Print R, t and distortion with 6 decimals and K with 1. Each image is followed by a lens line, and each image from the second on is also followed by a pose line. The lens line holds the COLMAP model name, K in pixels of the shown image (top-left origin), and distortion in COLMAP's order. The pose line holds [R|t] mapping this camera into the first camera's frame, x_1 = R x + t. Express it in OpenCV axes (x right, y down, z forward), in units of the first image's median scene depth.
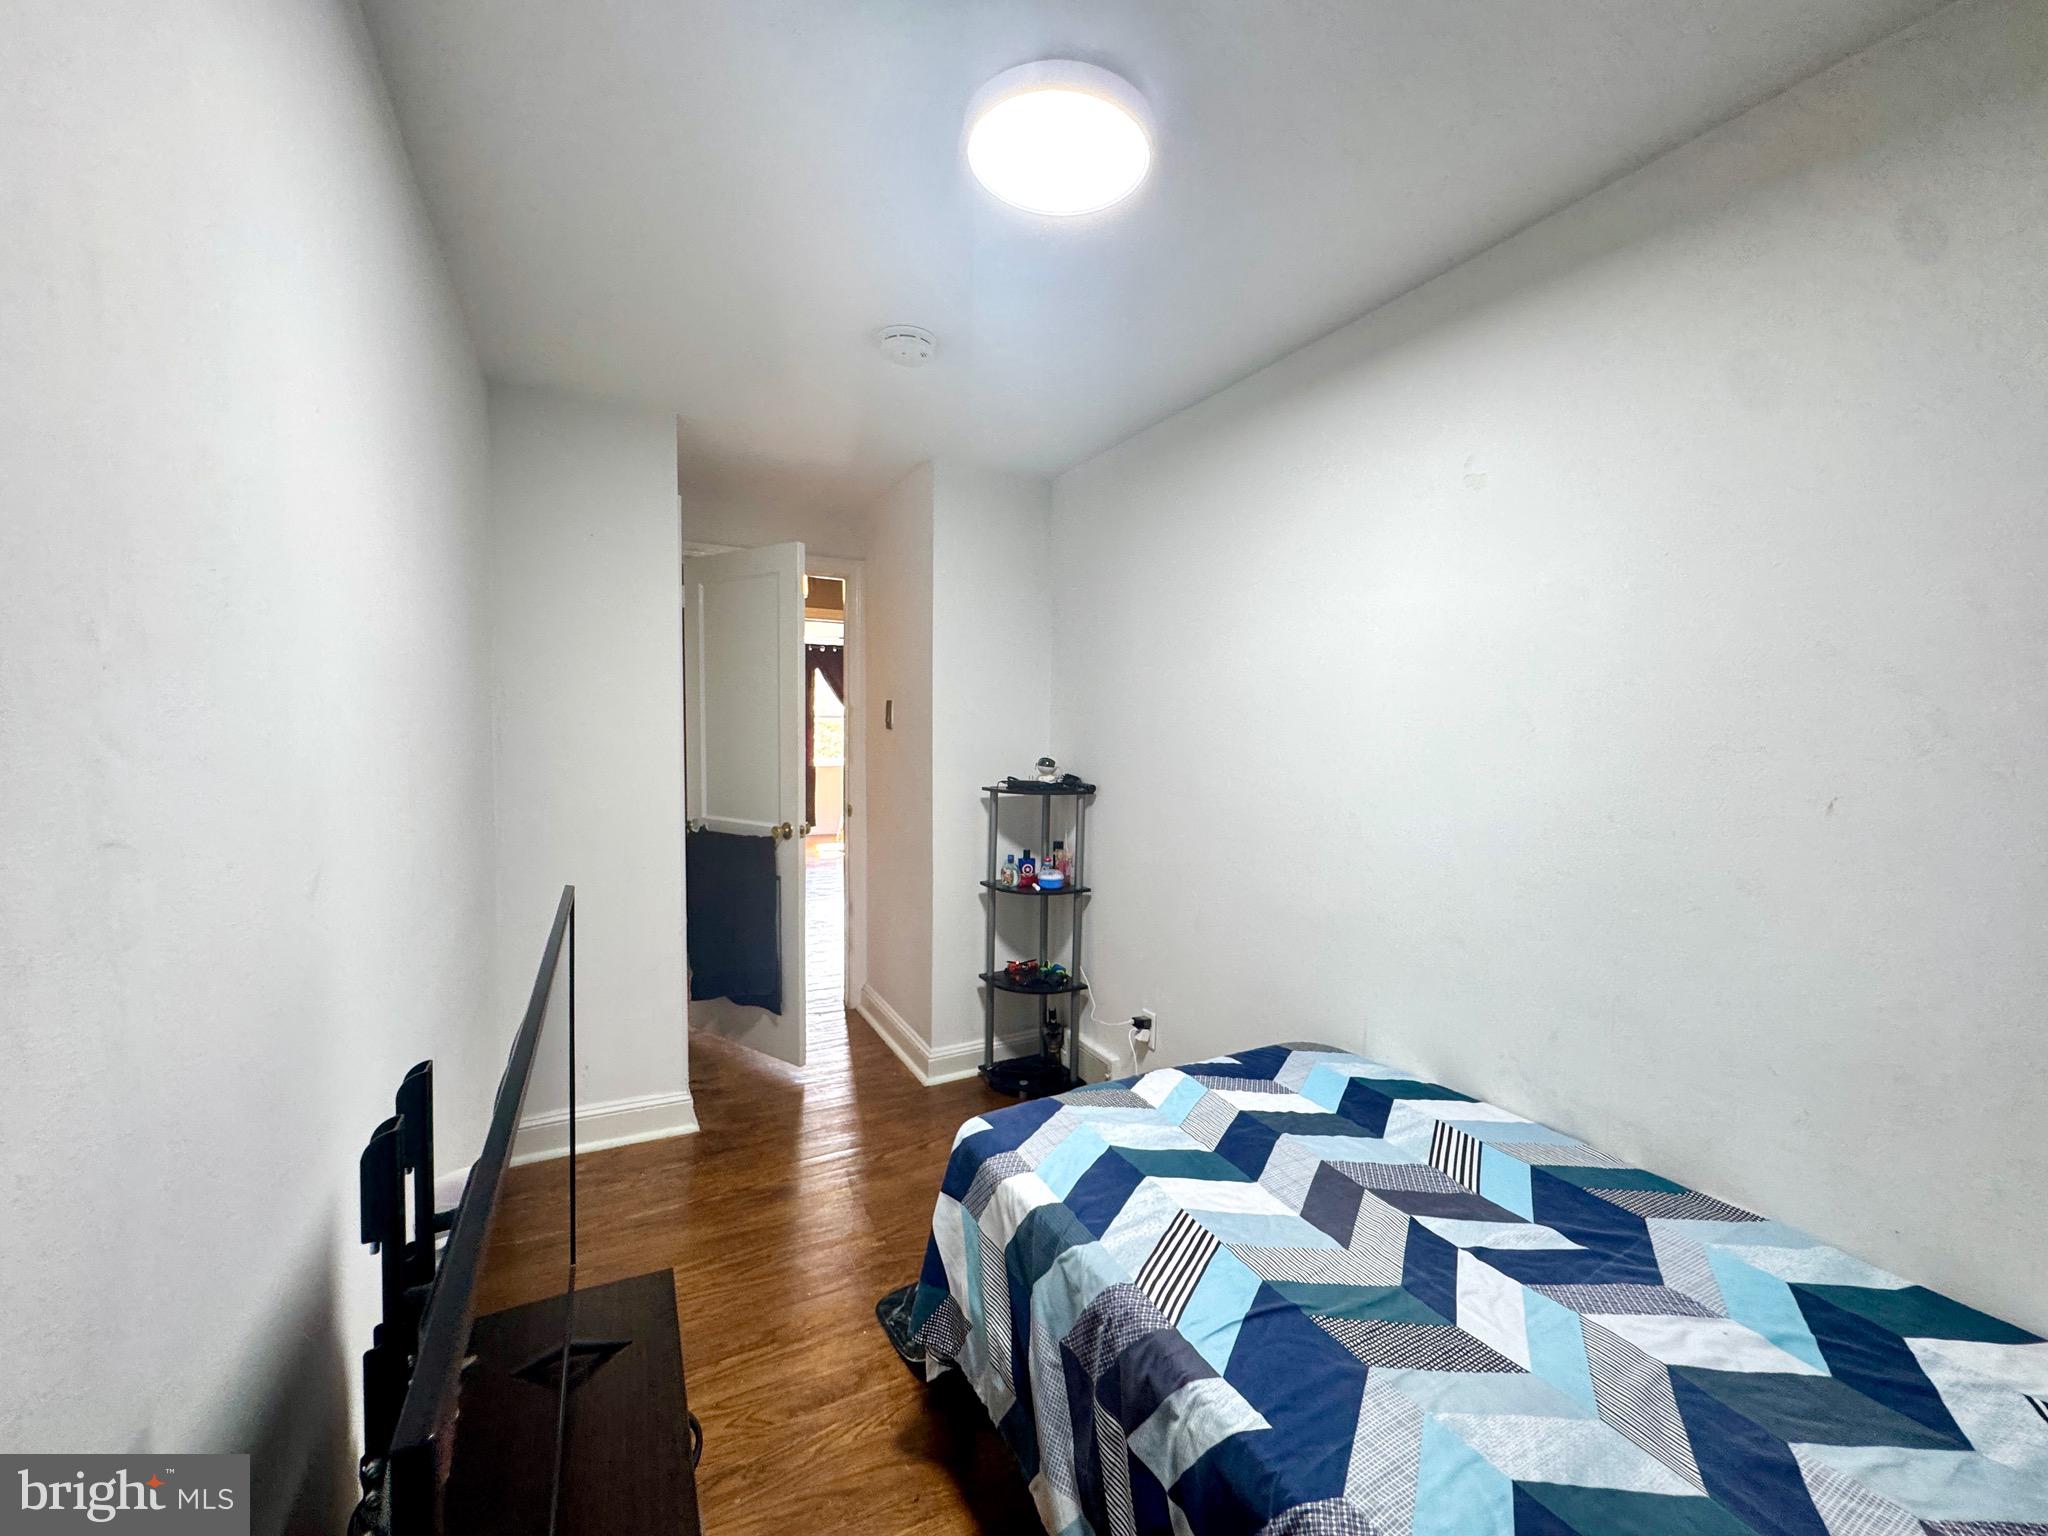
lens RADIAL K [[817.5, 0, 1025.4], [0, 817.5, 762.1], [0, 0, 1]] dist [-0.001721, 0.000411]
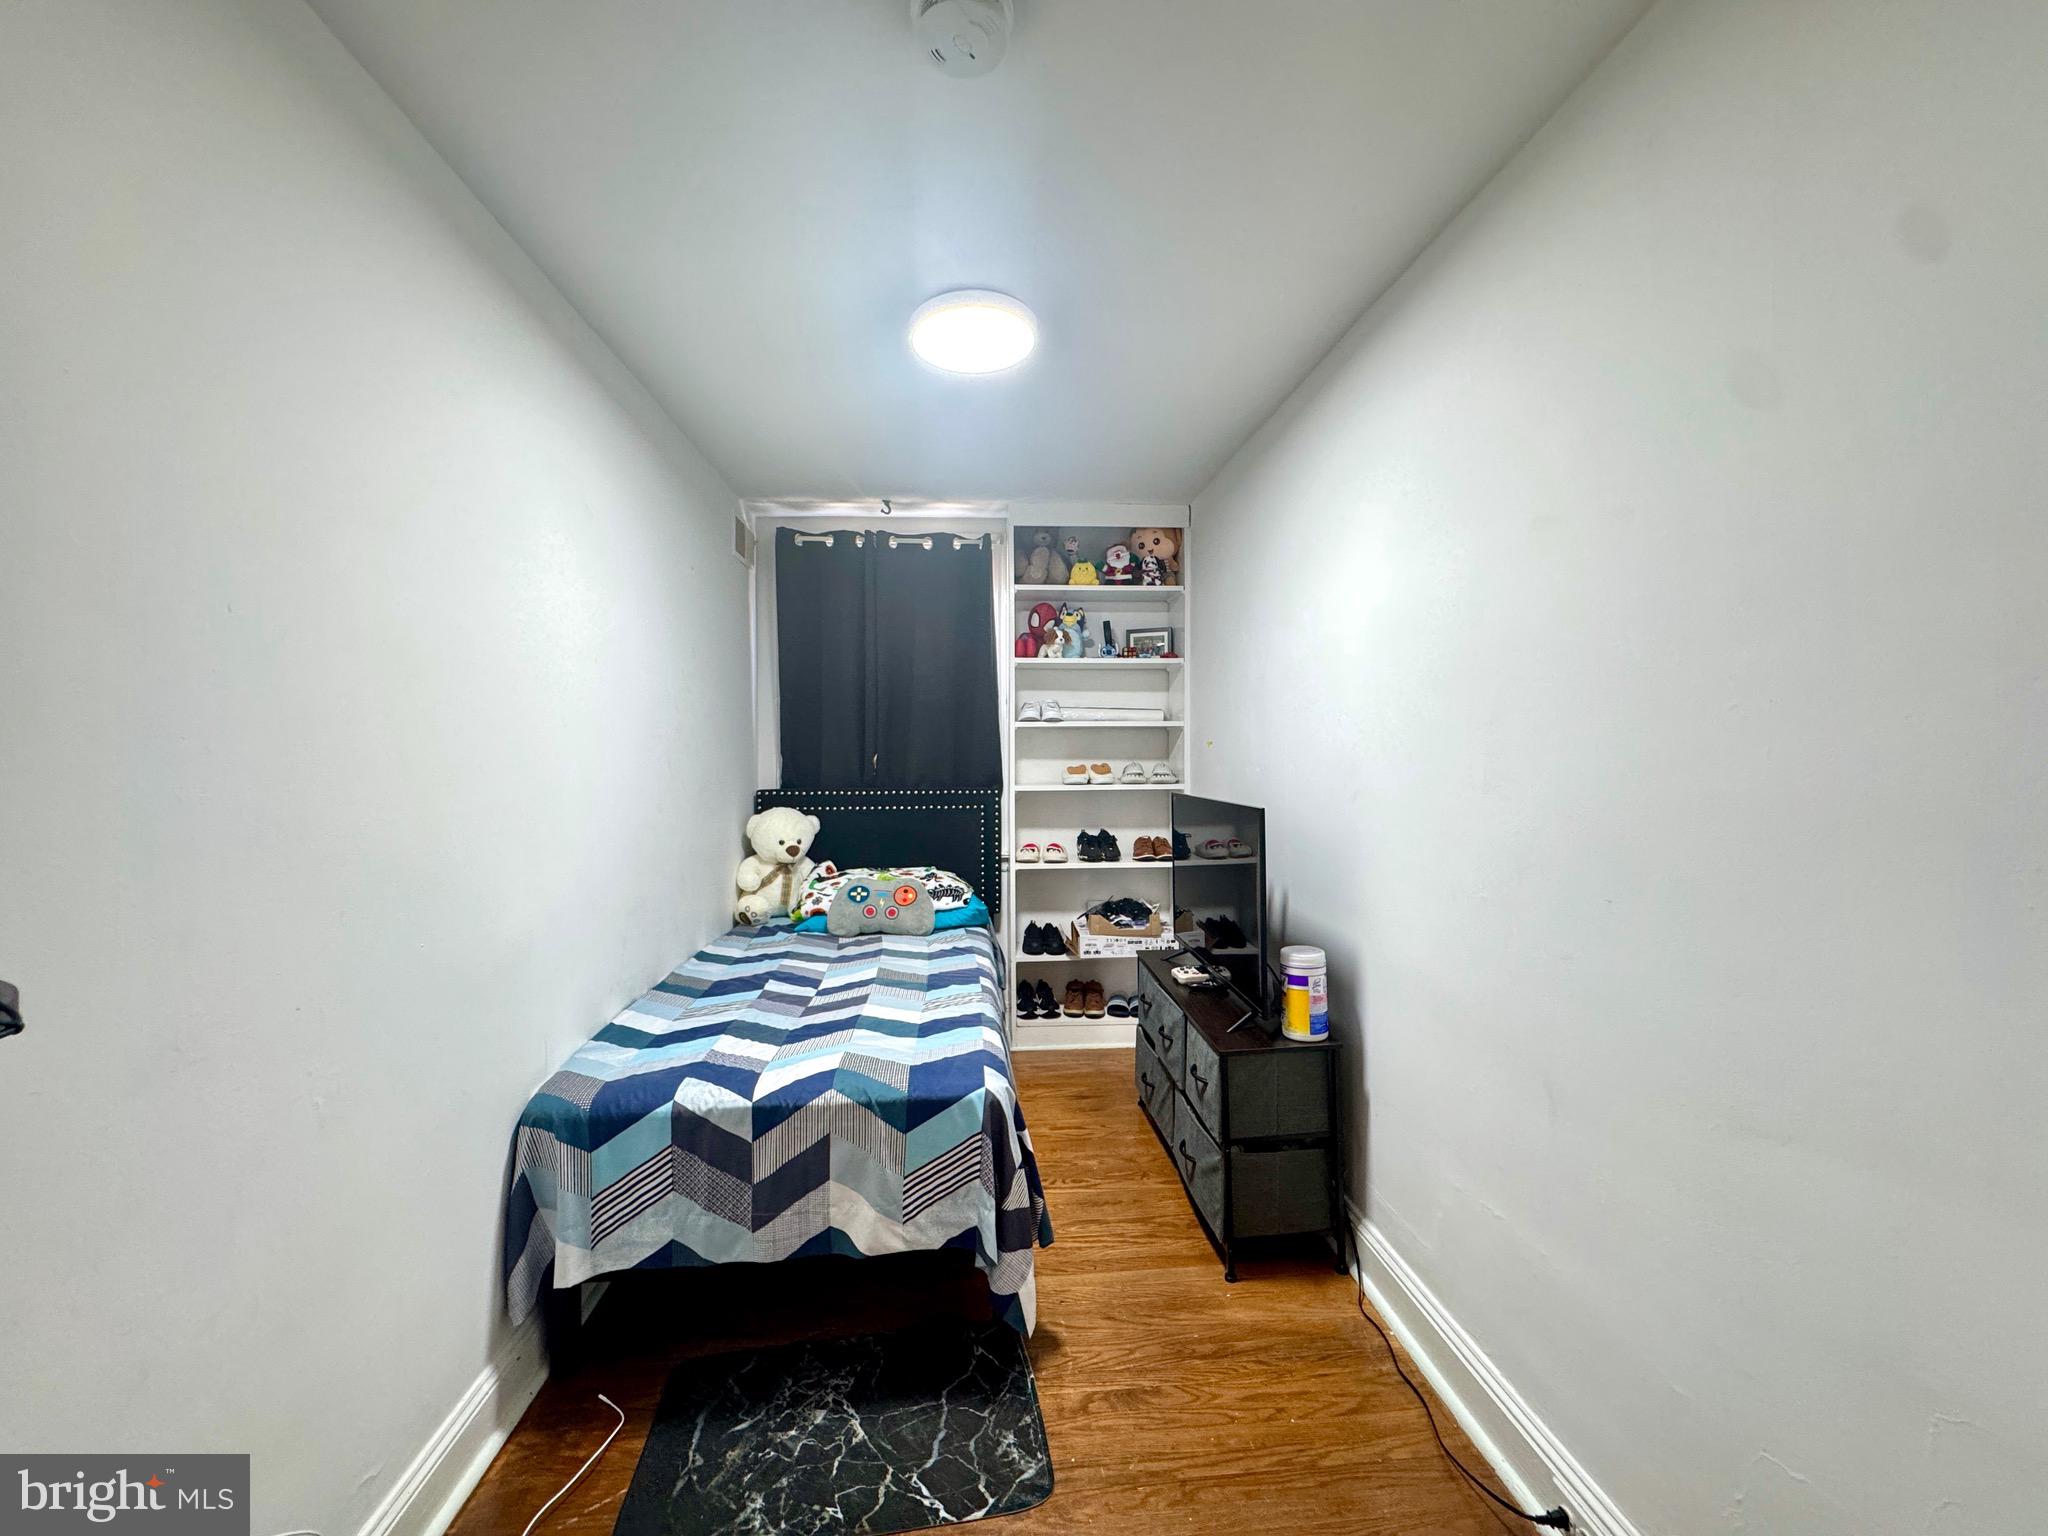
lens RADIAL K [[817.5, 0, 1029.4], [0, 817.5, 754.7], [0, 0, 1]] dist [-0.001721, 0.000411]
pose [[-0.923150, -0.010720, 0.384291, -0.500315], [0.004867, 0.999205, 0.039566, -0.034108], [-0.384410, 0.038396, -0.922364, 1.887212]]
